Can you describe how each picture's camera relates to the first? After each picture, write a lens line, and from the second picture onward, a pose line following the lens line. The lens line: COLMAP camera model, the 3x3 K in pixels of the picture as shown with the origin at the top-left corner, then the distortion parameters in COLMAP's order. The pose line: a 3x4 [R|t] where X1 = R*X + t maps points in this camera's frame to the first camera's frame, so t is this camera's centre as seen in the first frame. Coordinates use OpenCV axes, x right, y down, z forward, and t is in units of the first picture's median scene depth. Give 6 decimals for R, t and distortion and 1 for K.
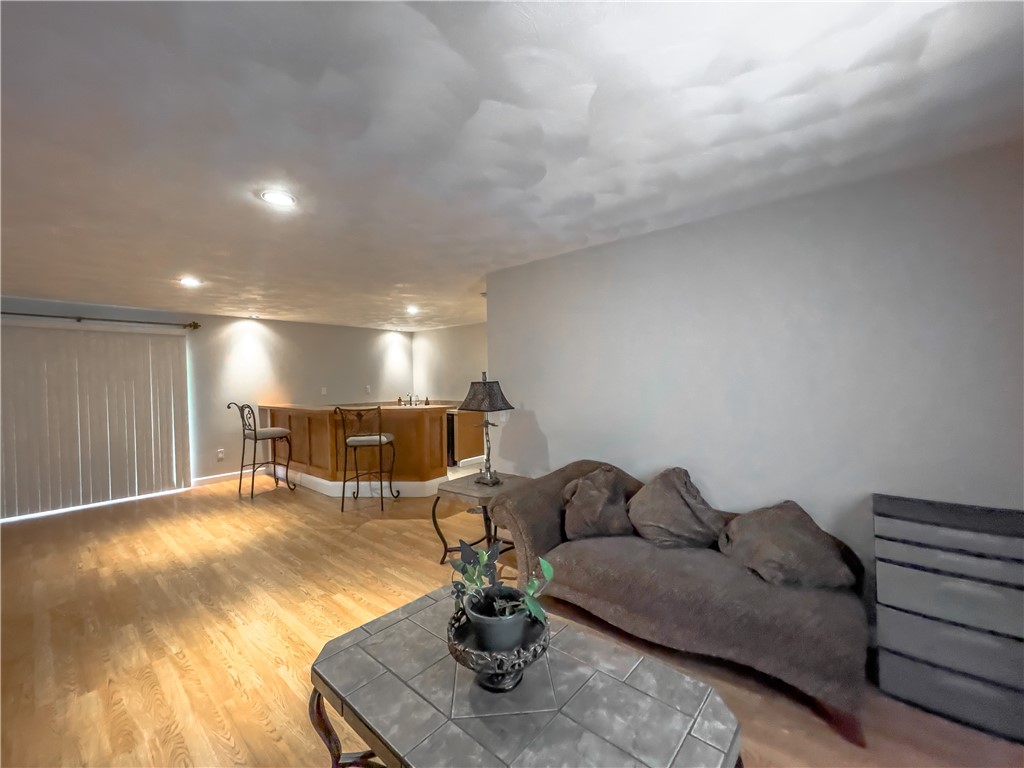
lens RADIAL K [[419.2, 0, 512.0], [0, 419.2, 384.0], [0, 0, 1]] dist [-0.011595, 0.009644]
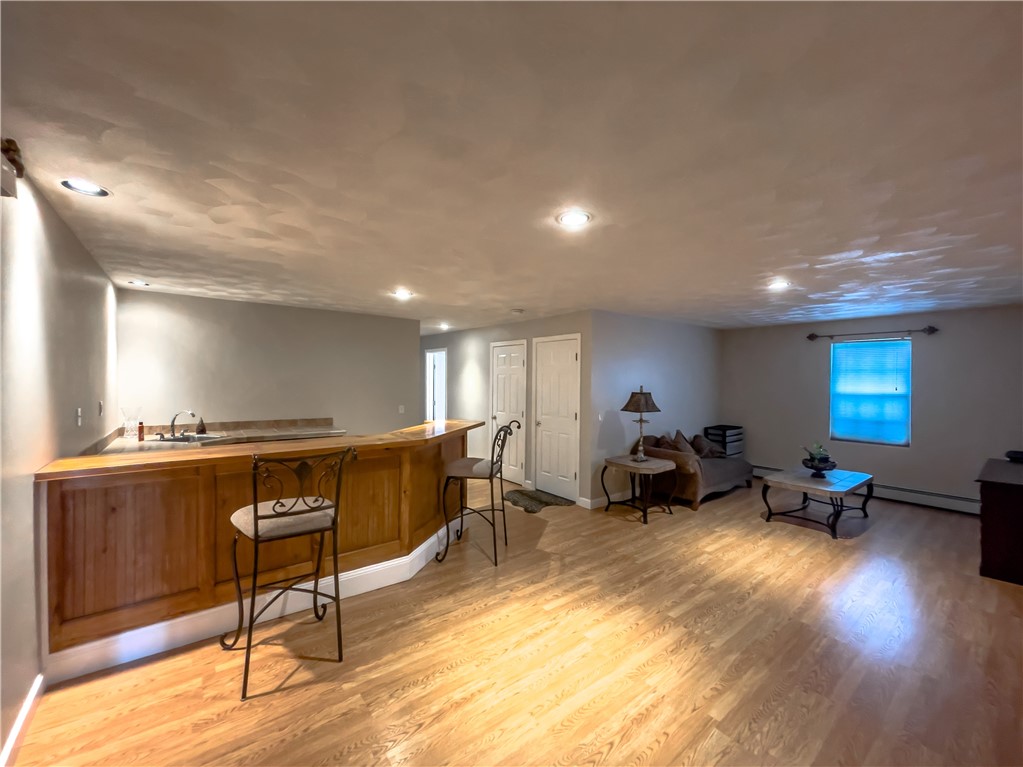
lens RADIAL K [[412.6, 0, 522.5], [0, 412.6, 385.6], [0, 0, 1]] dist [-0.002394, 0.000008]
pose [[0.176534, 0.010830, 0.984235, -1.127775], [0.001413, 0.999936, -0.011256, -0.009531], [-0.984294, 0.003378, 0.176507, 0.822388]]
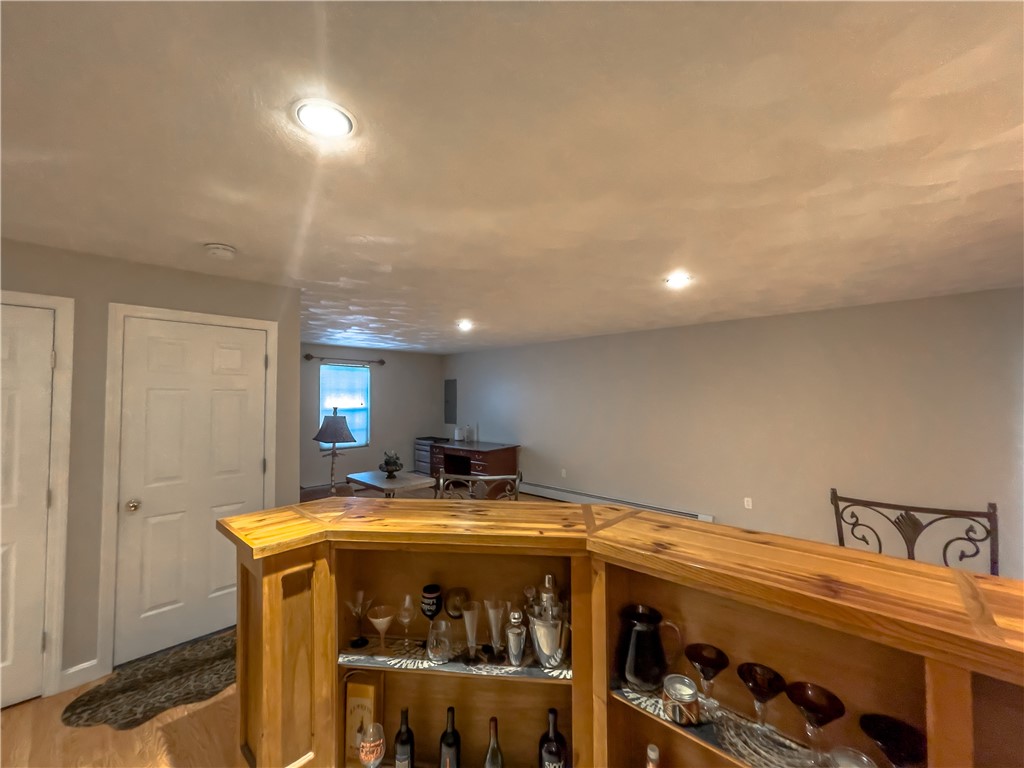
lens RADIAL K [[414.8, 0, 504.2], [0, 414.8, 382.5], [0, 0, 1]] dist [-0.010975, -0.000046]
pose [[-0.998112, 0.030254, 0.053451, -0.419756], [0.029123, 0.999338, -0.021819, -0.041574], [-0.054075, -0.020222, -0.998332, 1.492851]]
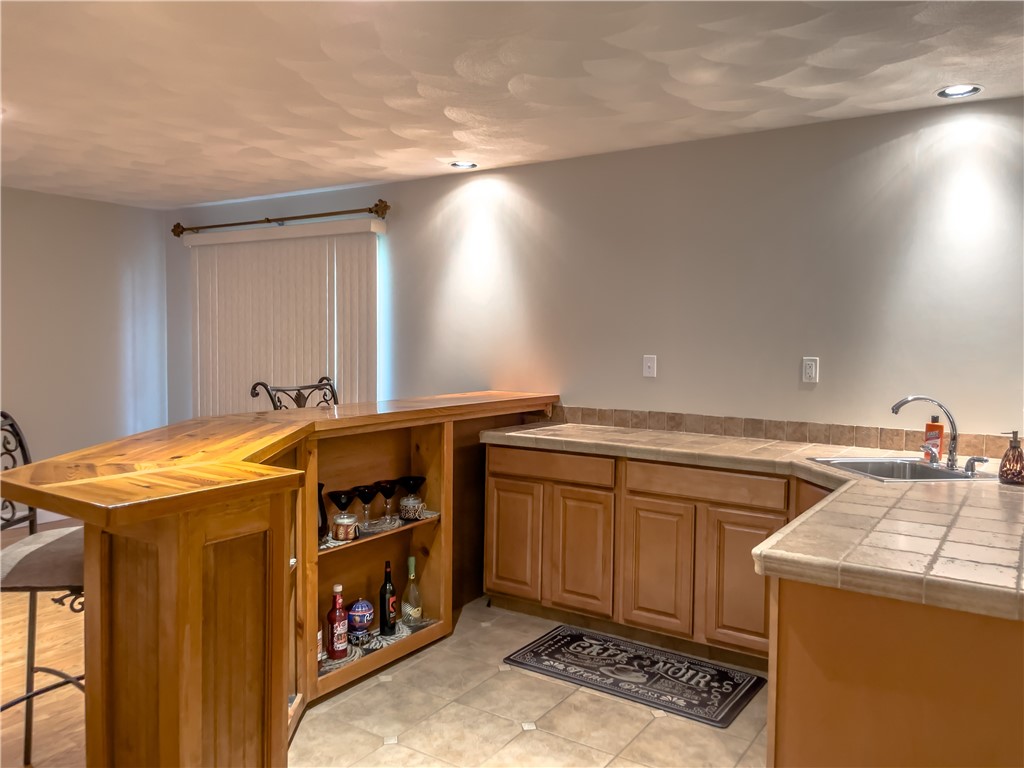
lens RADIAL K [[778.0, 0, 510.5], [0, 778.0, 380.6], [0, 0, 1]] dist [0.088101, -0.124877]
pose [[0.121463, 0.073144, -0.989897, 0.174794], [-0.027608, 0.997144, 0.070292, -0.014115], [0.992212, 0.018791, 0.123135, 1.265171]]
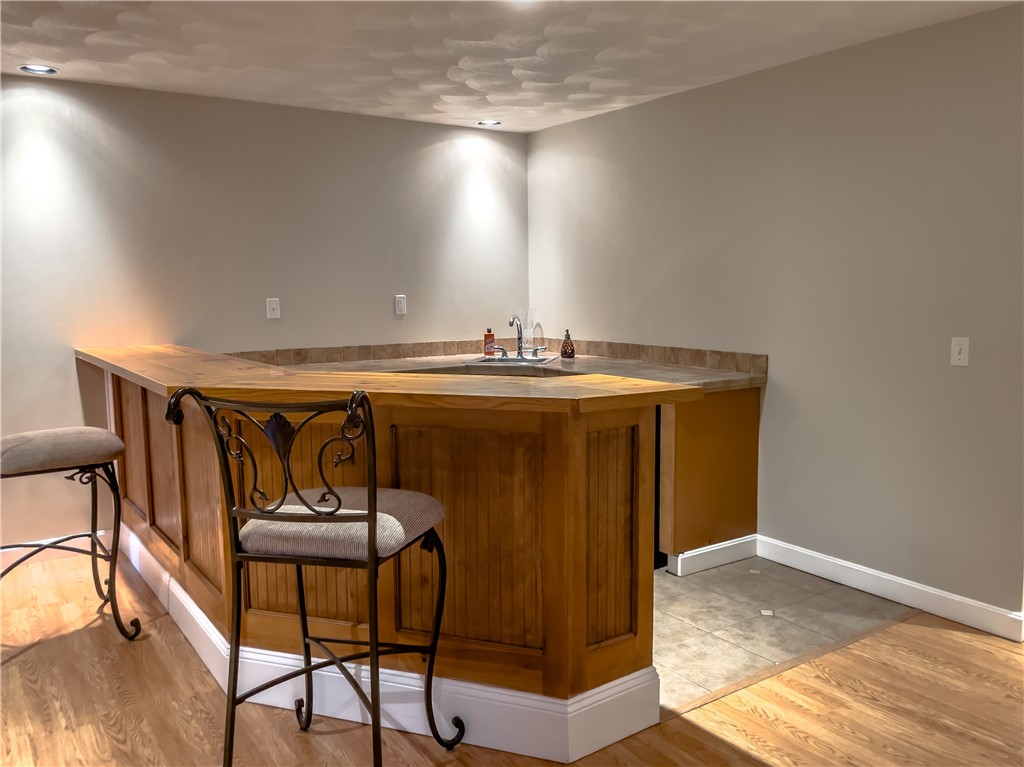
lens RADIAL K [[831.7, 0, 506.0], [0, 831.7, 357.6], [0, 0, 1]] dist [0.104563, -0.124415]
pose [[0.965502, 0.032602, -0.258346, -0.134500], [-0.012098, 0.996676, 0.080562, 0.000526], [0.260113, -0.074657, 0.962688, 0.597003]]
